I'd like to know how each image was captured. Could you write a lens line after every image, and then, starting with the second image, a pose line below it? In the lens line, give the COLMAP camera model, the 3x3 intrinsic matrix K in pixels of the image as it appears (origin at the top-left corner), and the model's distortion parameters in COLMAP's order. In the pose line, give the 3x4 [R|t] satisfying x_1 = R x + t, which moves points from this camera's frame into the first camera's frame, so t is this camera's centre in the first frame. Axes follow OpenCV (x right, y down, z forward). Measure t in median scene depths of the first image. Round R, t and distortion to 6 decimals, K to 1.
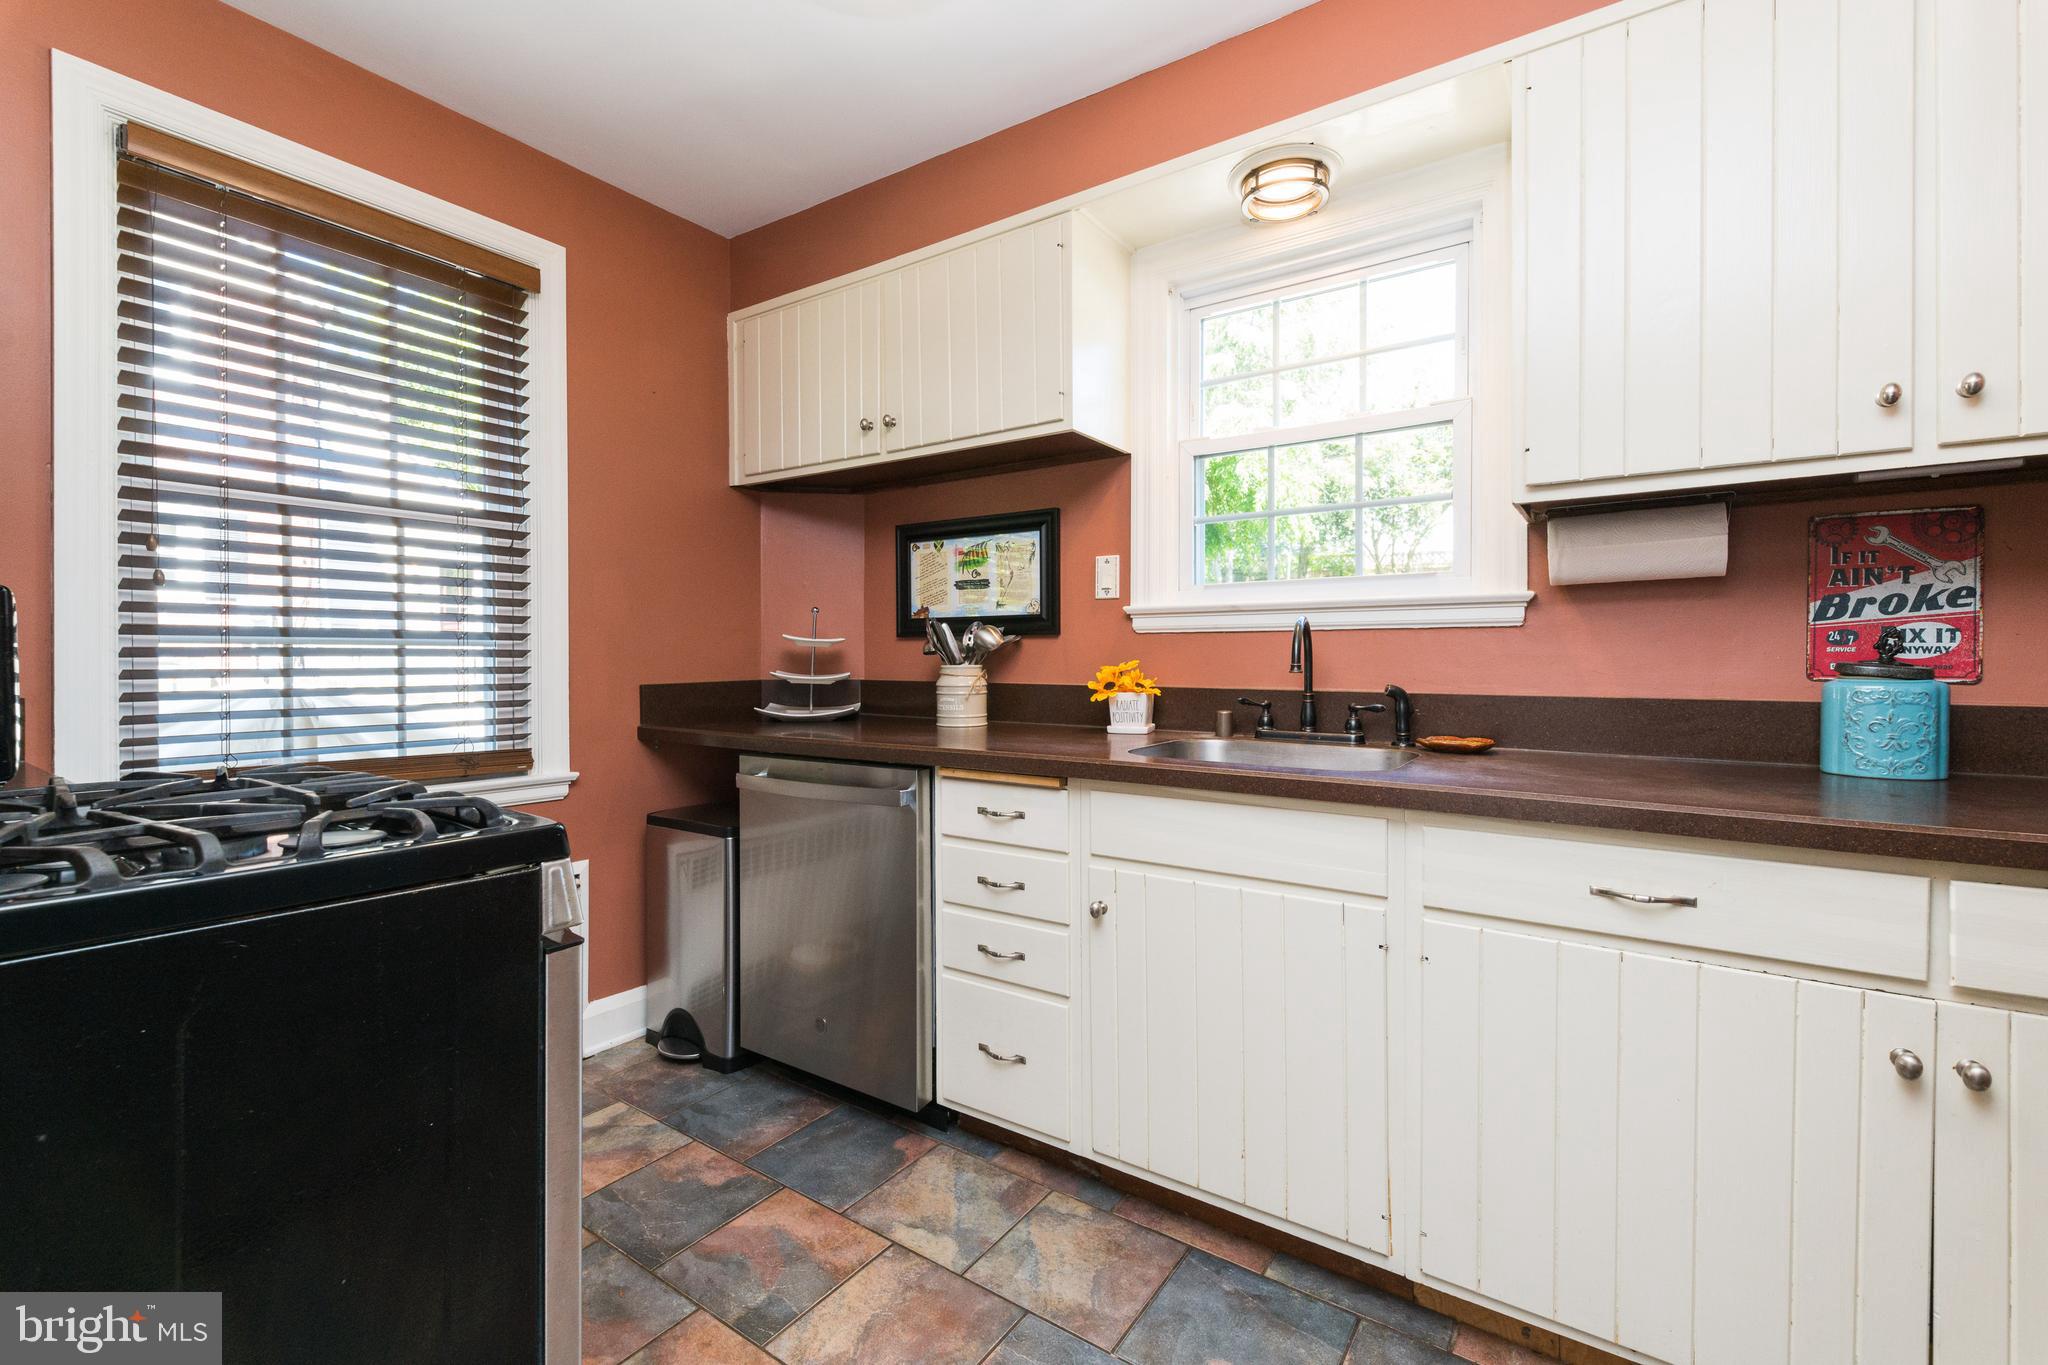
lens RADIAL K [[880.0, 0, 1024.3], [0, 880.0, 661.5], [0, 0, 1]] dist [0.010754, -0.002017]
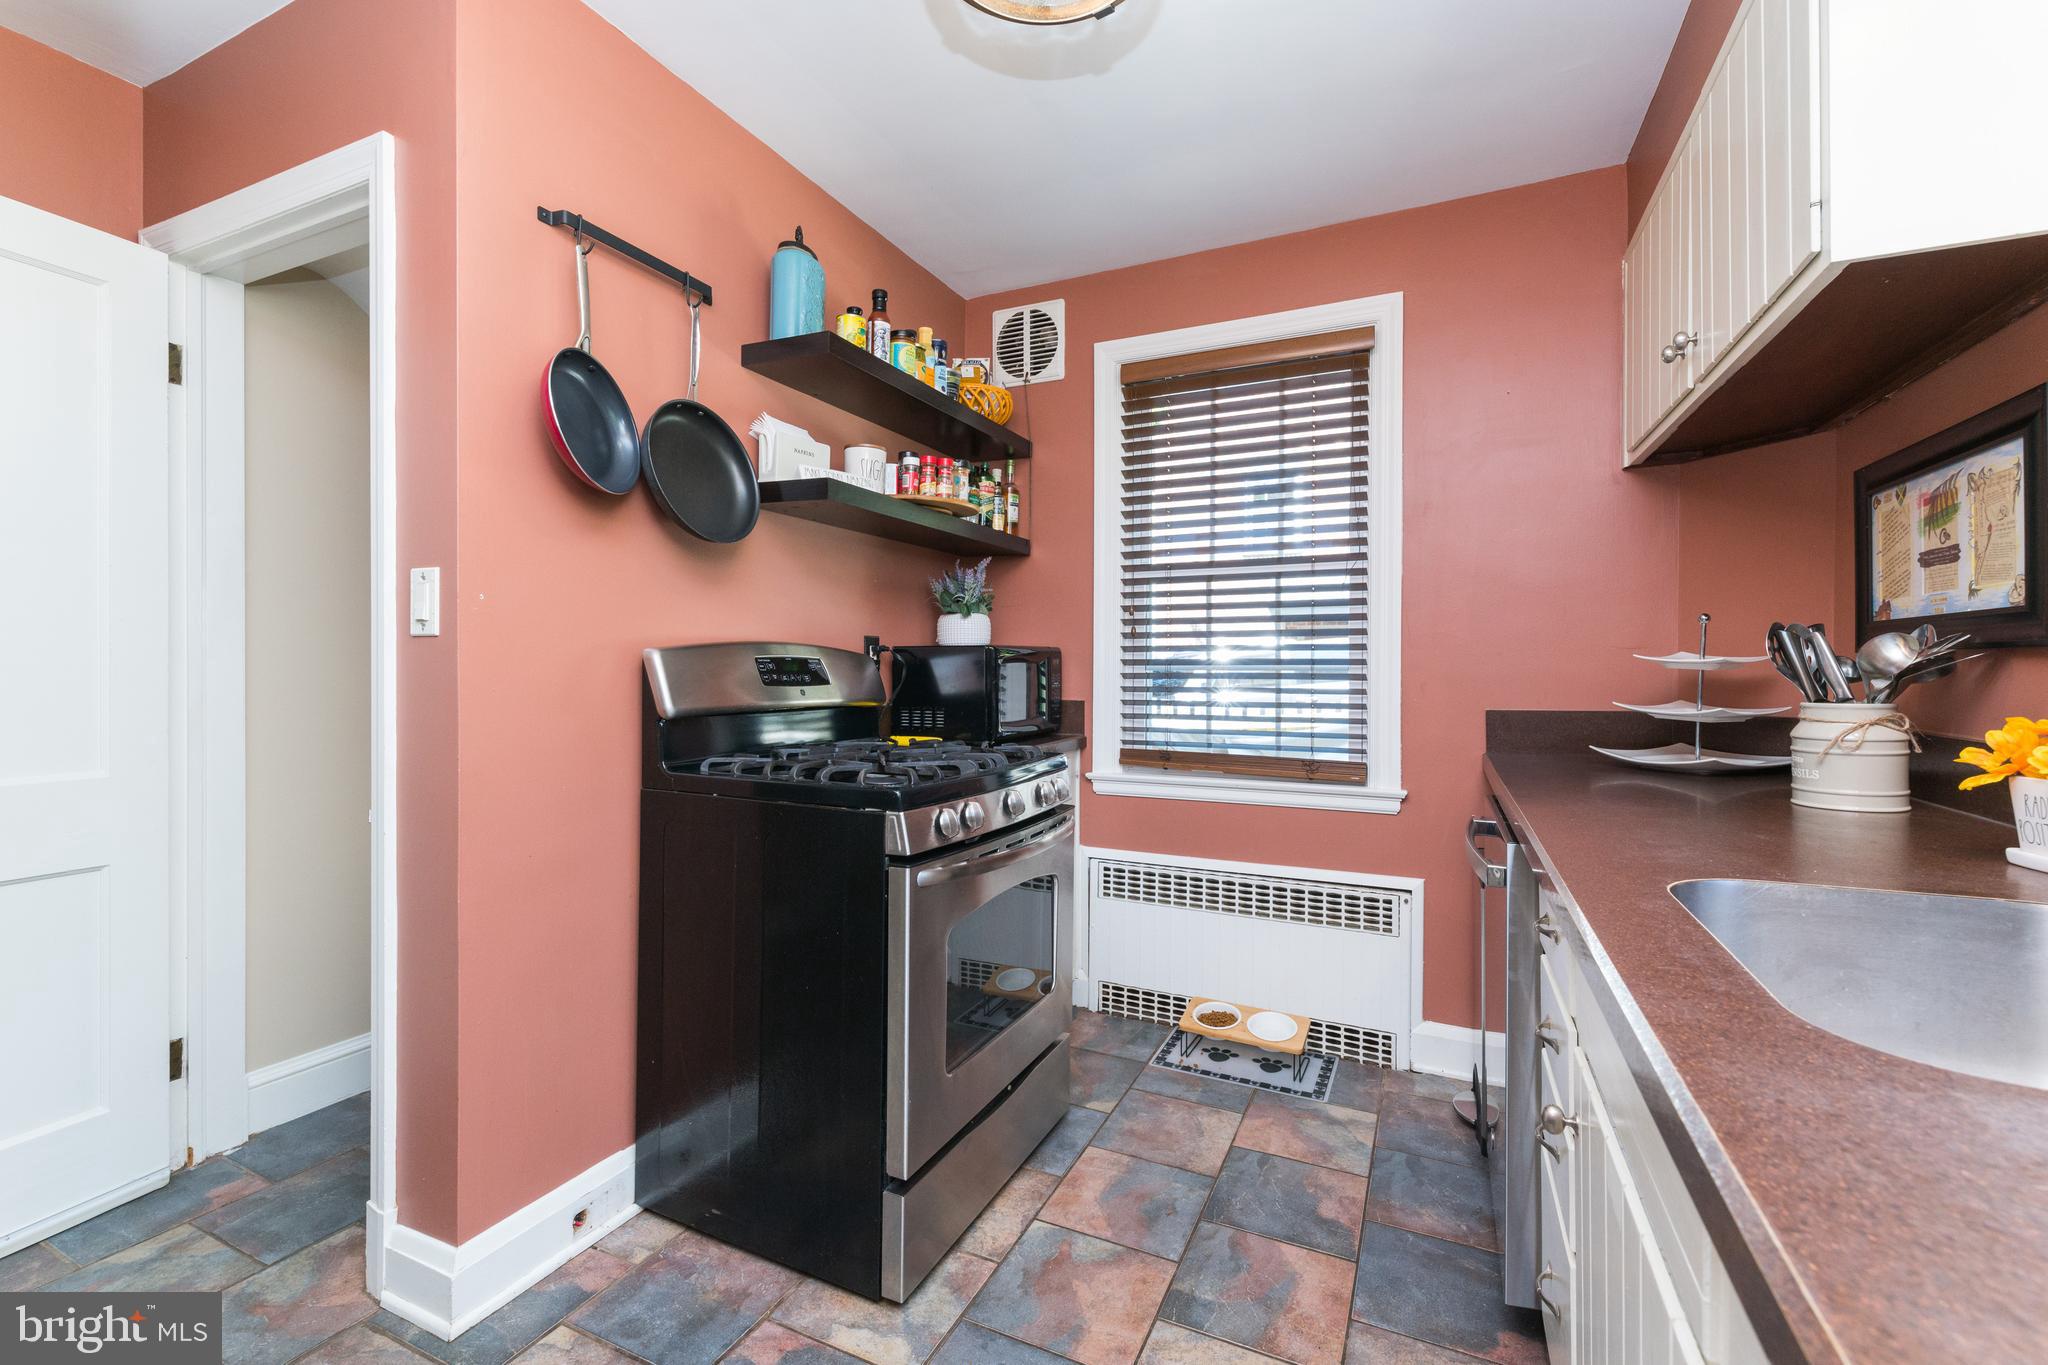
lens RADIAL K [[880.0, 0, 1023.0], [0, 880.0, 673.3], [0, 0, 1]] dist [0.010754, -0.002017]
pose [[0.149577, 0.004810, -0.988738, 0.459420], [-0.005639, 0.999976, 0.004011, -0.015978], [0.988734, 0.004975, 0.149601, 0.405585]]
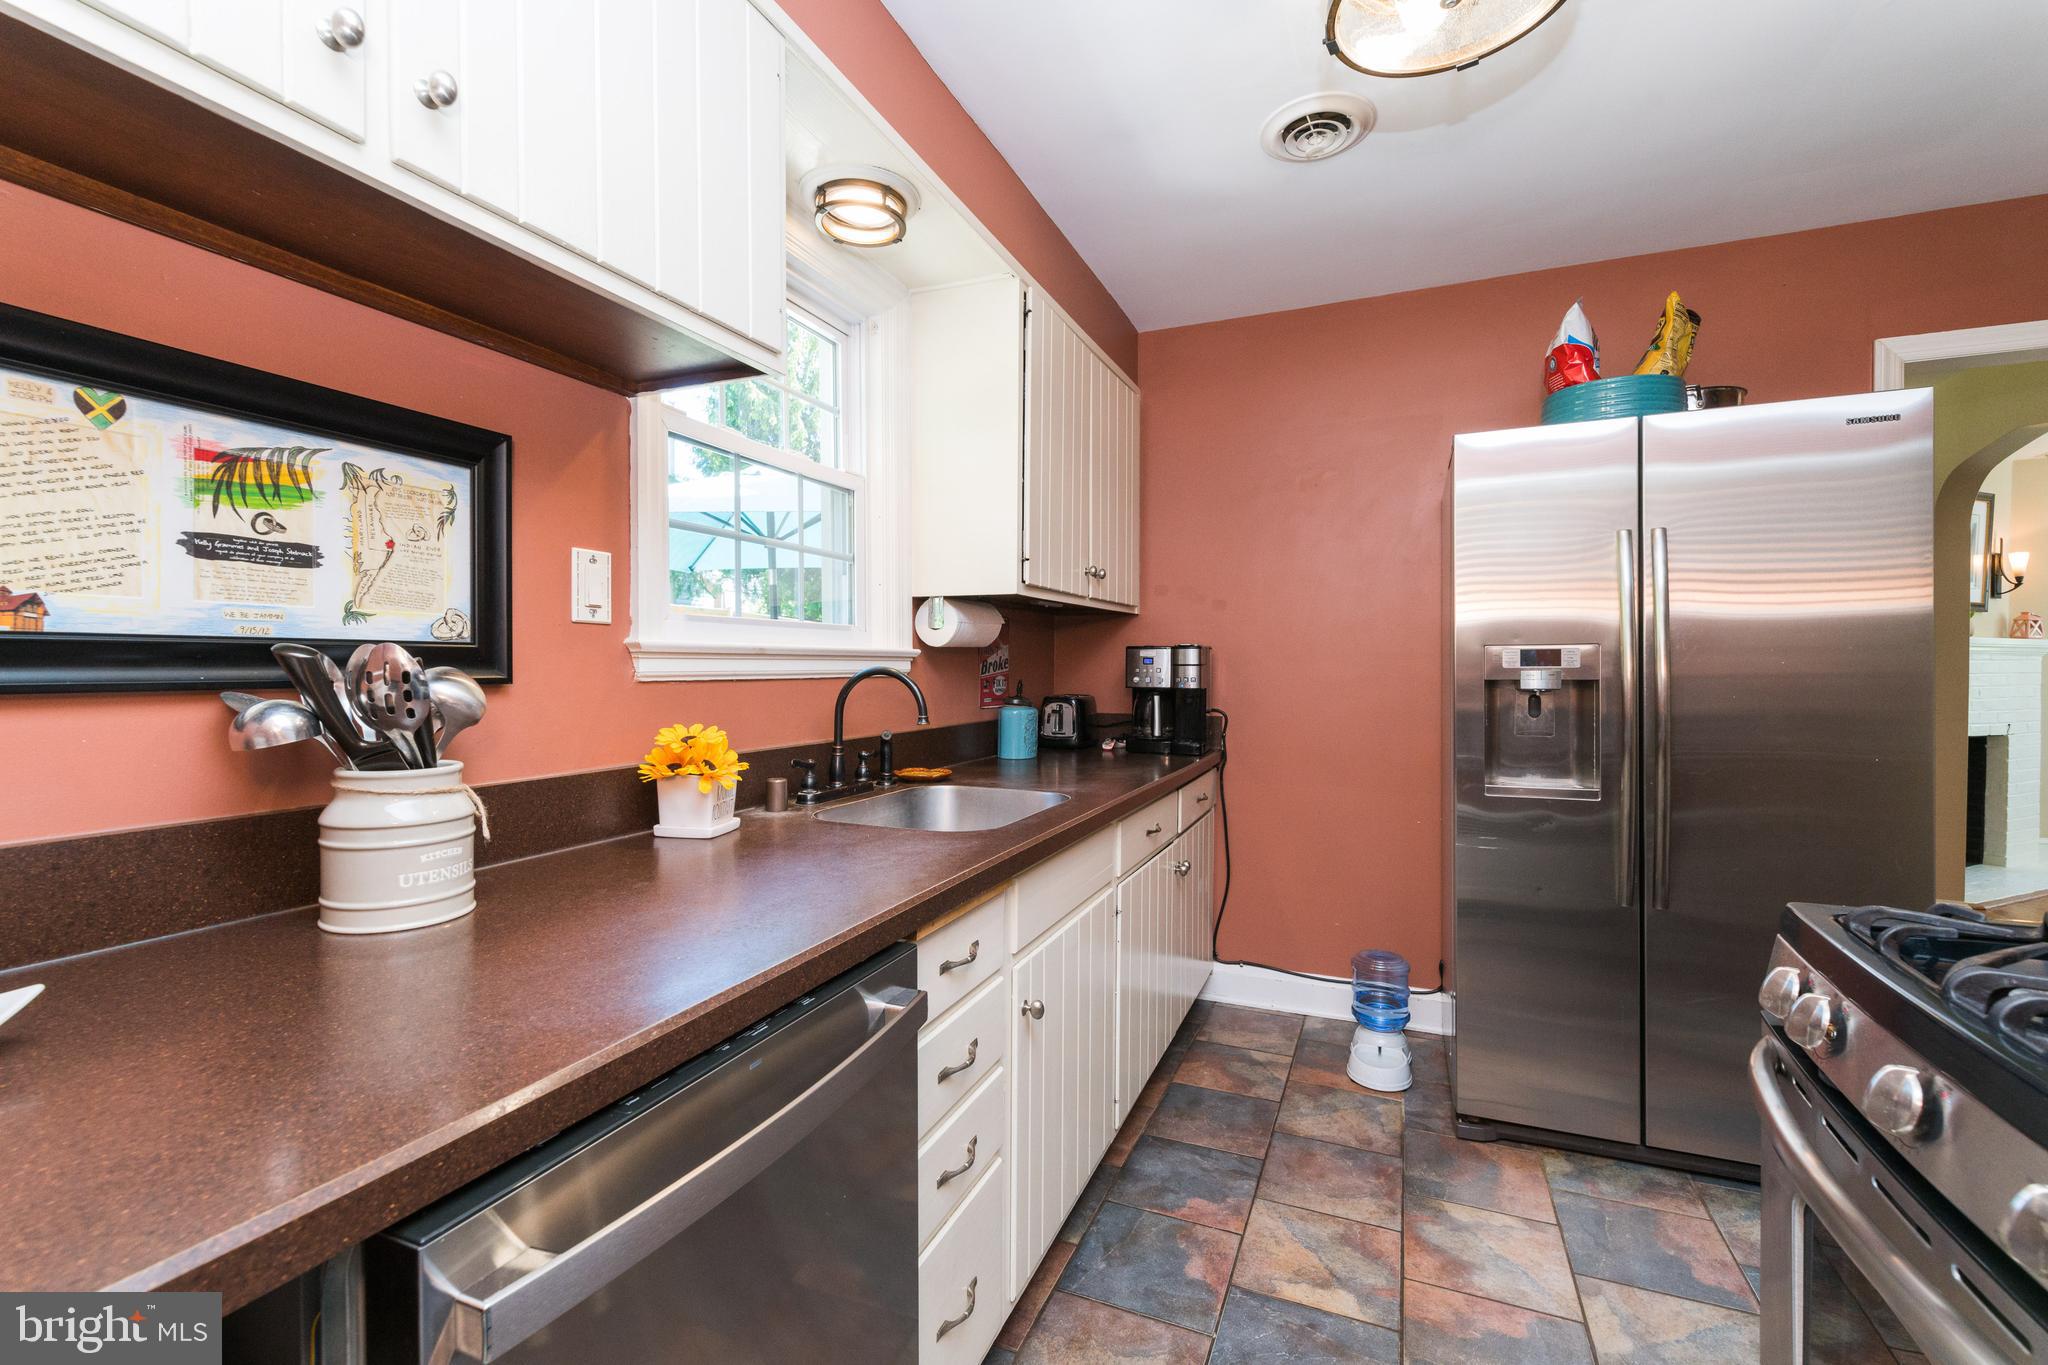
lens RADIAL K [[880.0, 0, 1027.2], [0, 880.0, 679.1], [0, 0, 1]] dist [0.010754, -0.002017]
pose [[-0.192898, -0.009012, 0.981177, -0.564666], [0.009877, 0.999889, 0.011126, -0.038401], [-0.981169, 0.011838, -0.192788, 0.858462]]
